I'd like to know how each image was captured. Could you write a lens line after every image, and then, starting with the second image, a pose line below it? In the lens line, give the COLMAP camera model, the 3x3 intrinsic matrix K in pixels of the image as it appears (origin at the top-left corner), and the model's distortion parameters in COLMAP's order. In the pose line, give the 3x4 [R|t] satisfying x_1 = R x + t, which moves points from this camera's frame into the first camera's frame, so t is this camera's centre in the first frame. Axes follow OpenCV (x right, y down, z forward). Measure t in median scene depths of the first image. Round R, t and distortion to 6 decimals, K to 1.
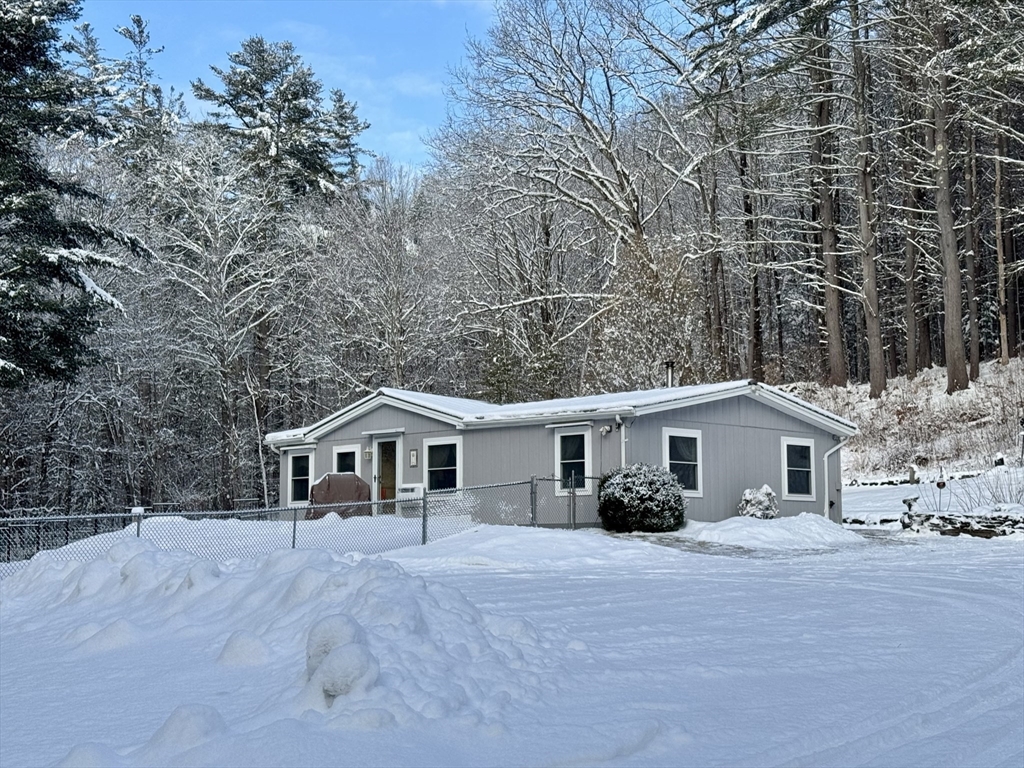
lens RADIAL K [[1649.4, 0, 512.0], [0, 1649.4, 384.0], [0, 0, 1]] dist [0.317044, -0.004429]
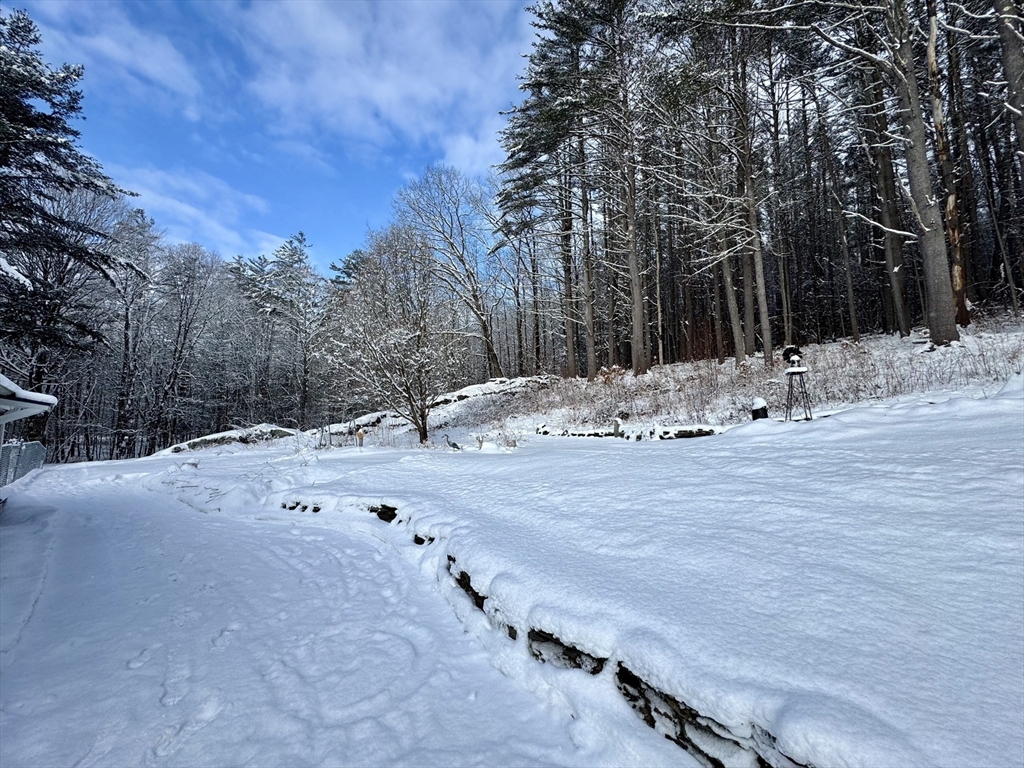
lens RADIAL K [[453.7, 0, 483.3], [0, 453.7, 385.0], [0, 0, 1]] dist [-0.000670, 0.000162]
pose [[0.998970, 0.034808, -0.029114, 0.153309], [-0.035570, 0.999027, -0.026088, 0.035573], [0.028177, 0.027097, 0.999236, 0.674131]]
